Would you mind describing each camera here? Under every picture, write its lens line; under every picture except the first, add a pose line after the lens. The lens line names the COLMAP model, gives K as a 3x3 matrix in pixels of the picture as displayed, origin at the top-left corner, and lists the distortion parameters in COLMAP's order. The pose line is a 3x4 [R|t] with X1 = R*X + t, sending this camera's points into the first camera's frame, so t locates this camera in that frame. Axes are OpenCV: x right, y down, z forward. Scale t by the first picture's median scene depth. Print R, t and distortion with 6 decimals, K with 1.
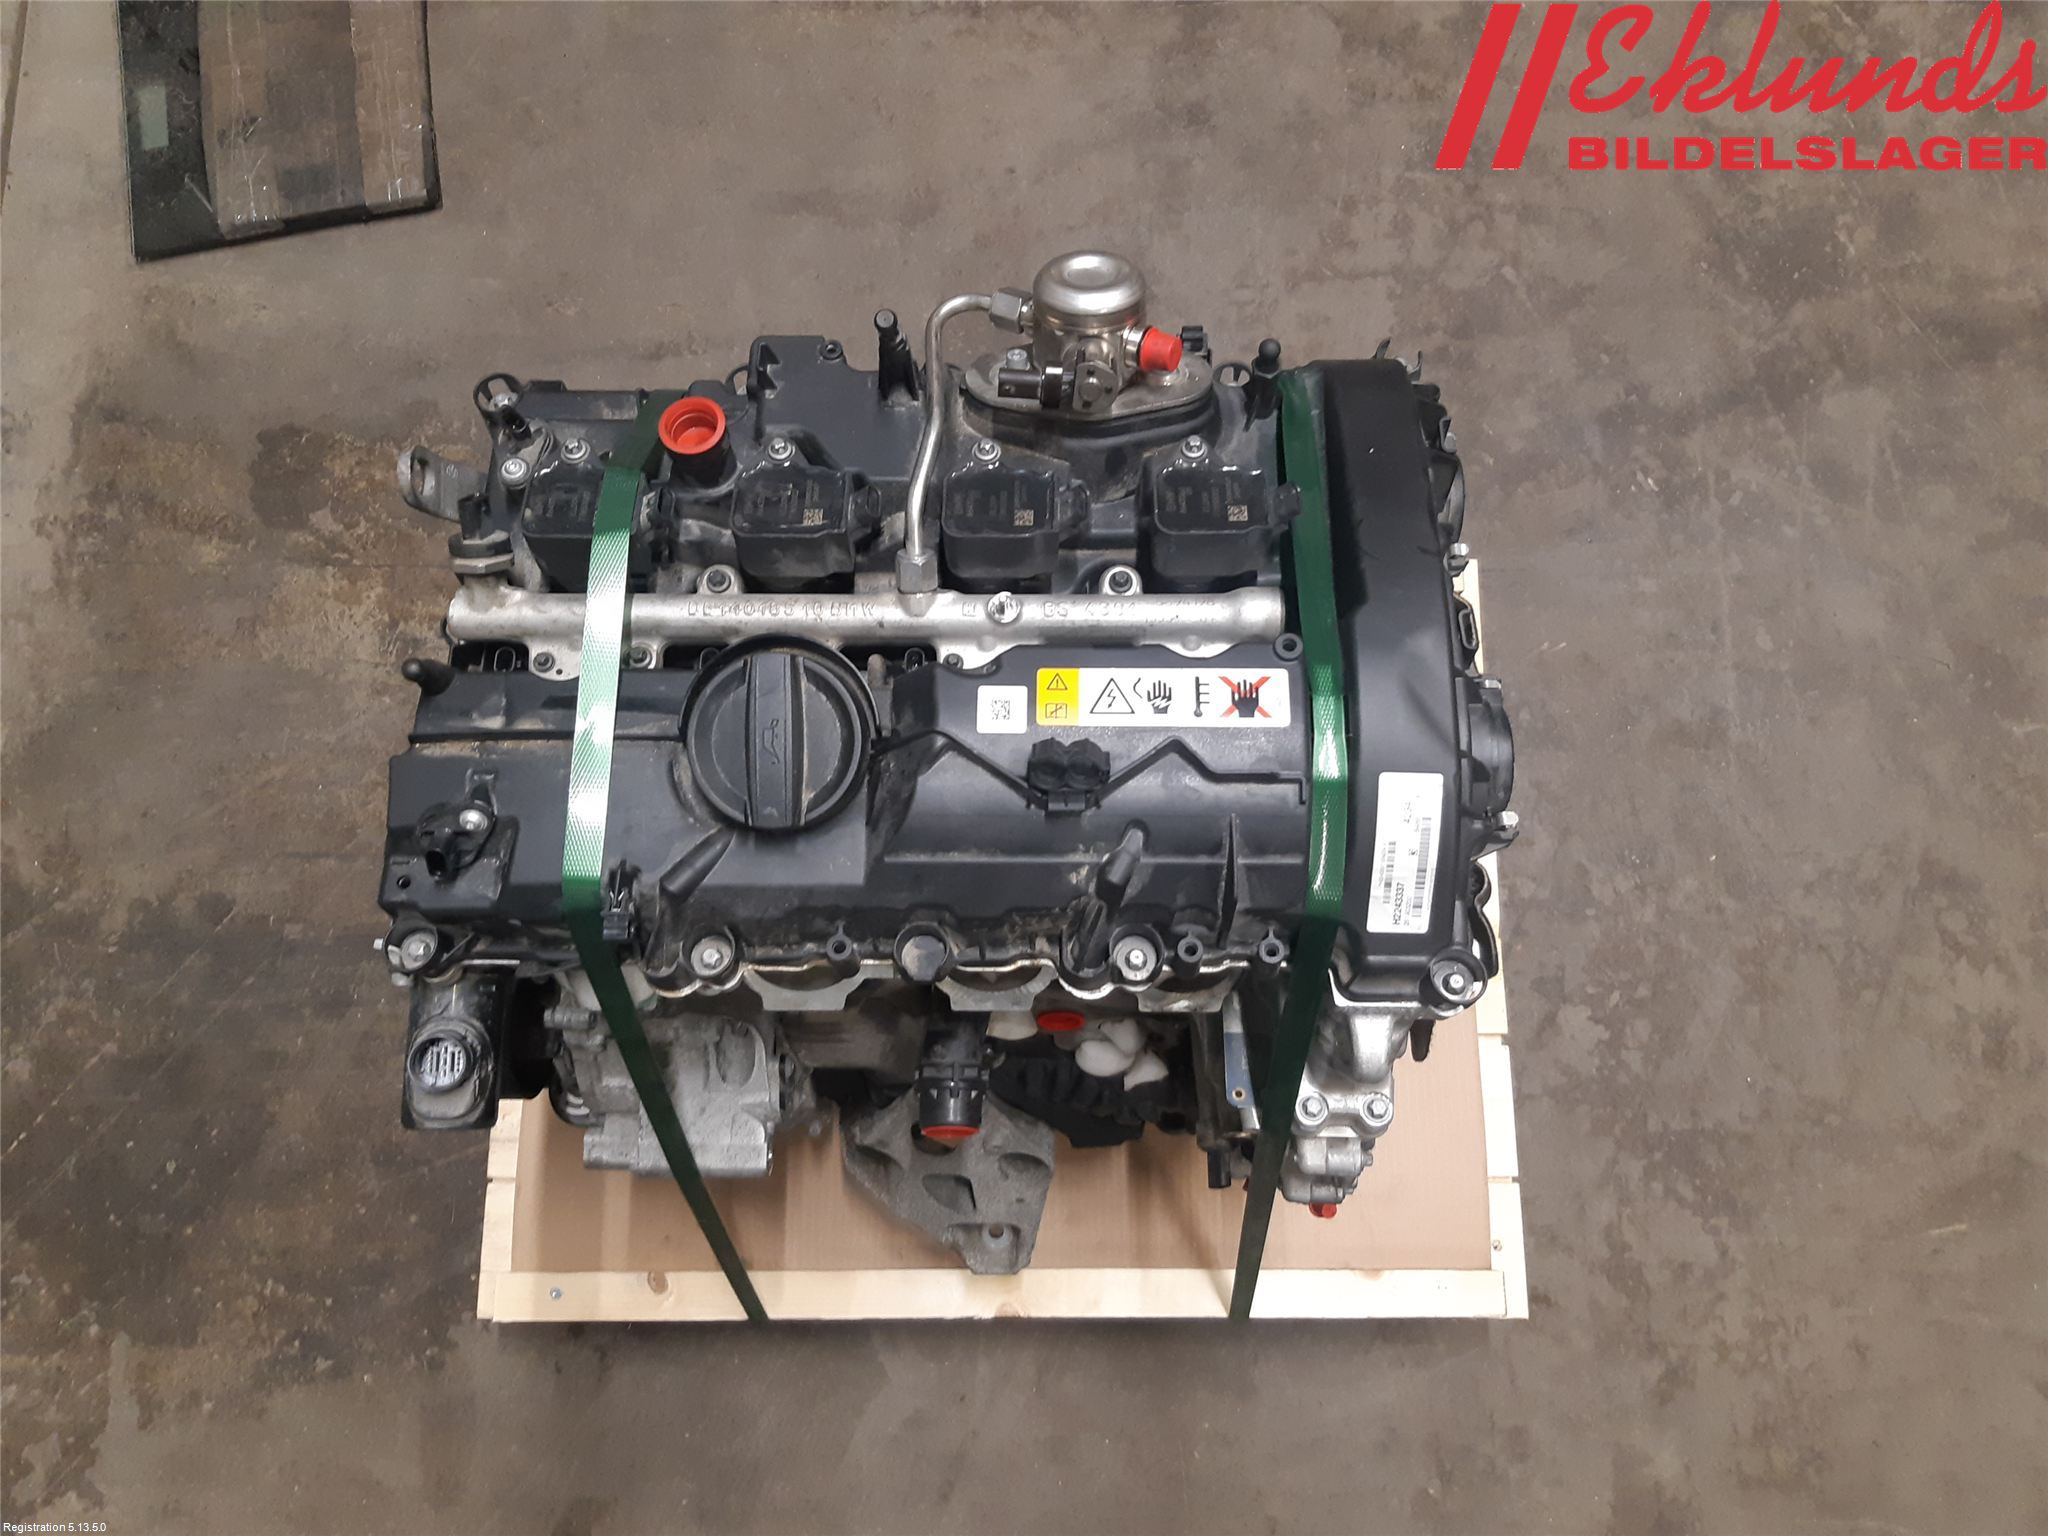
lens RADIAL K [[1611.5, 0, 1024.0], [0, 1611.5, 768.0], [0, 0, 1]] dist [0.081111, -0.148267]
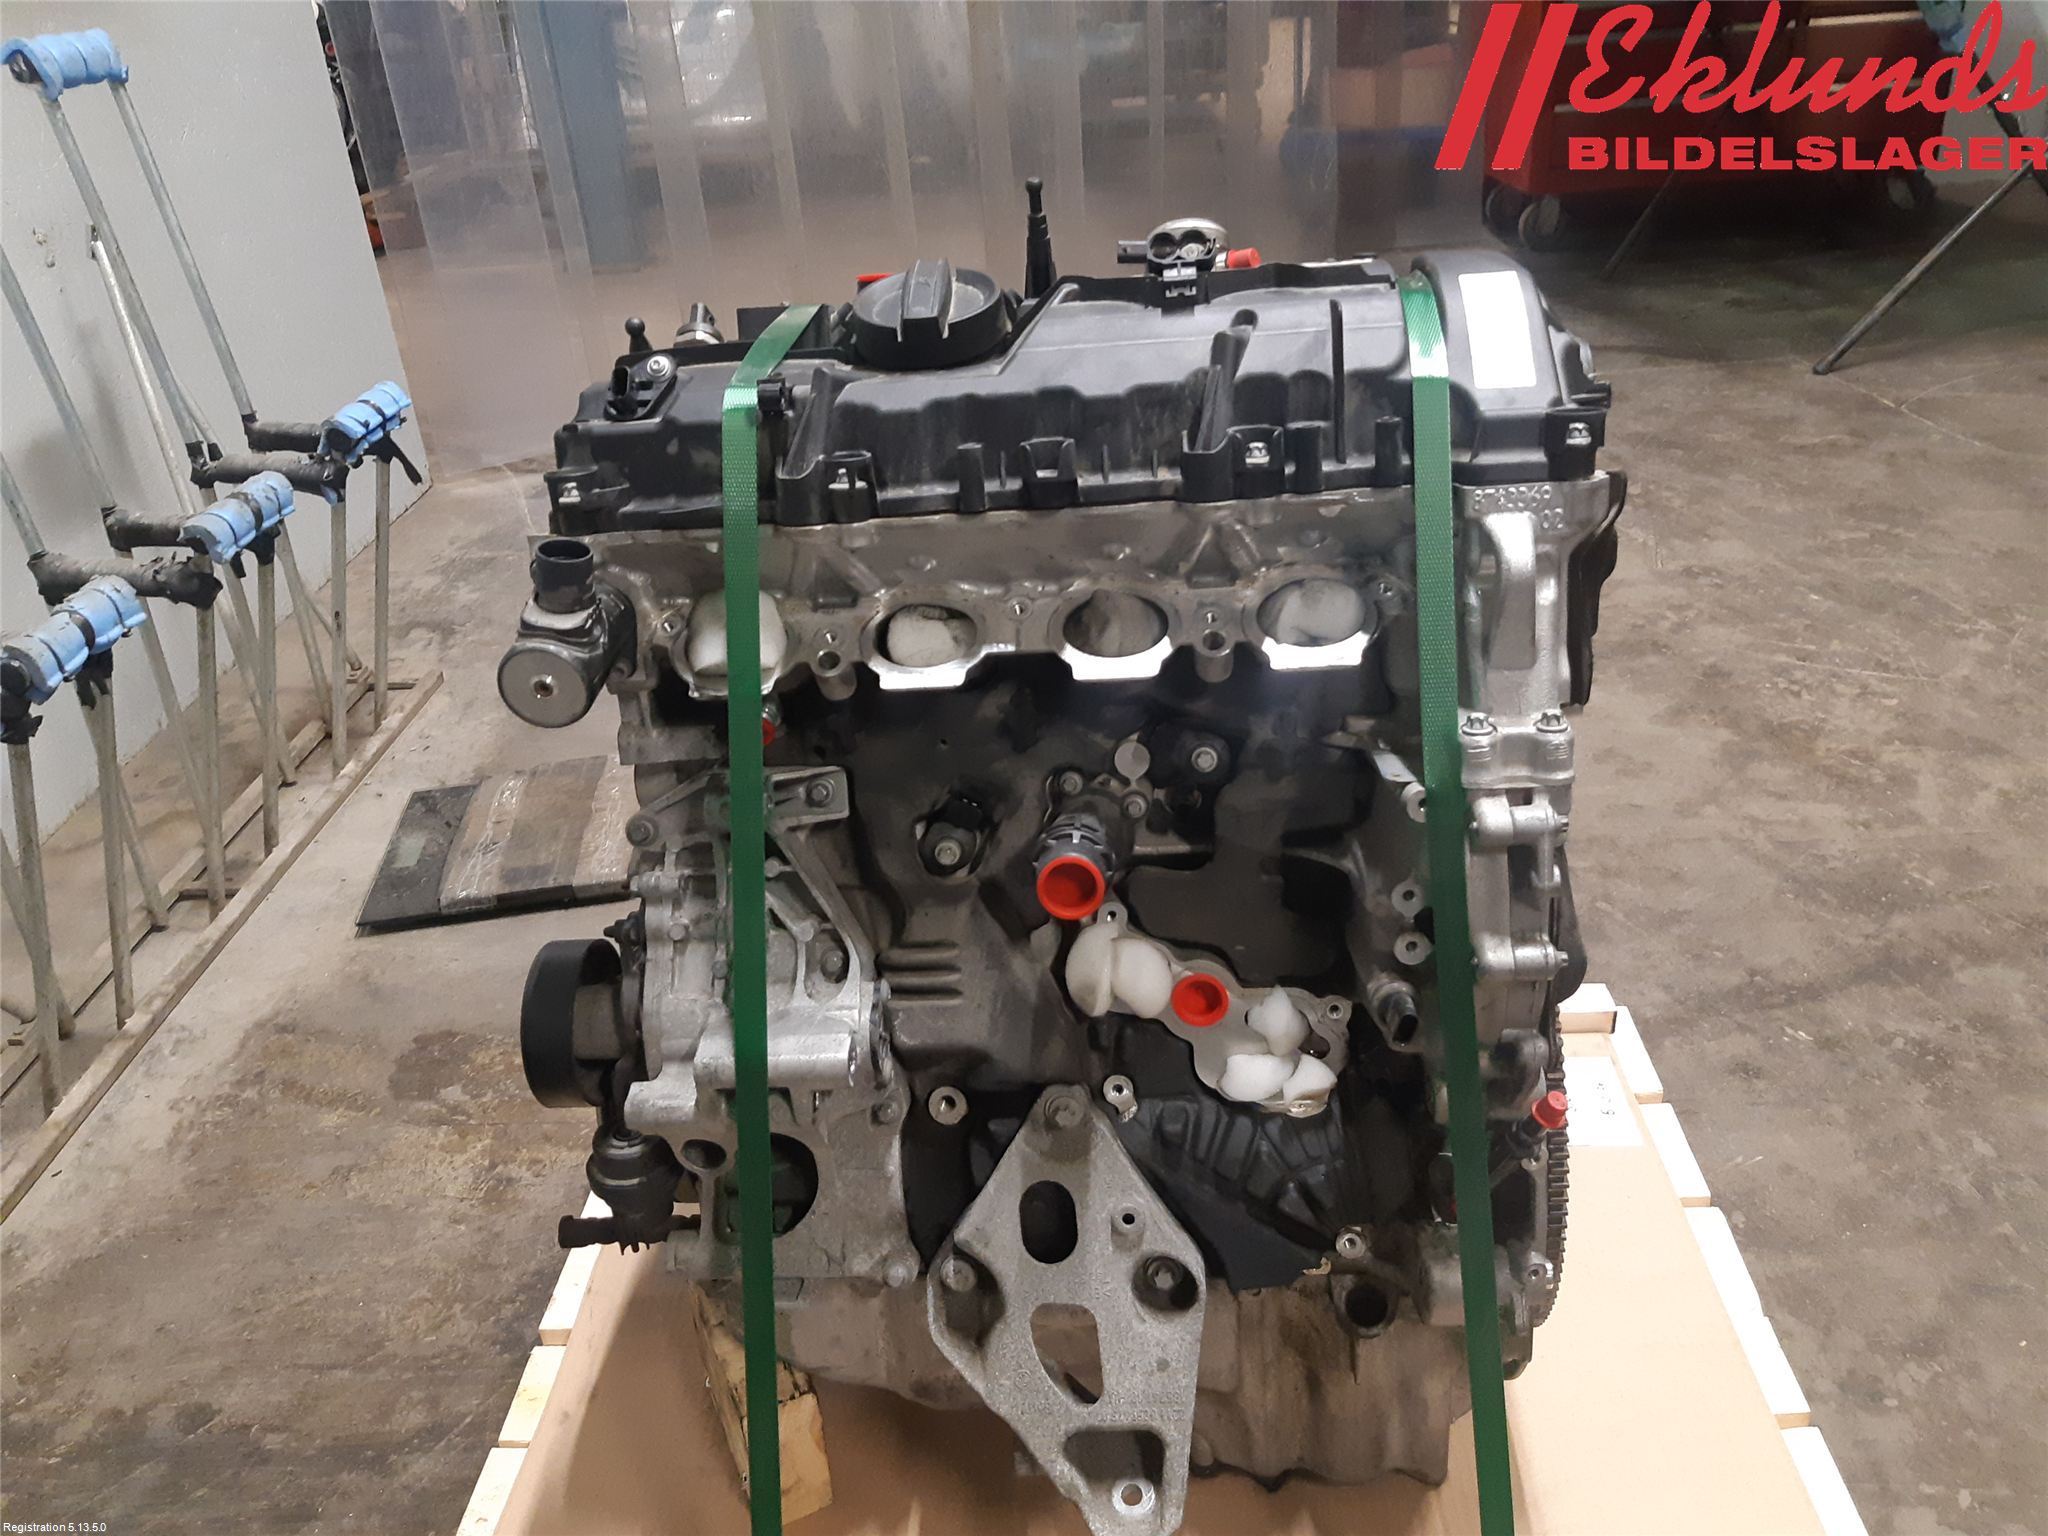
lens RADIAL K [[1611.5, 0, 1024.0], [0, 1611.5, 768.0], [0, 0, 1]] dist [0.081111, -0.148267]
pose [[0.997313, -0.025506, -0.068672, -0.005174], [-0.035762, 0.648615, -0.760276, 0.473140], [0.063934, 0.760690, 0.645960, 0.225632]]
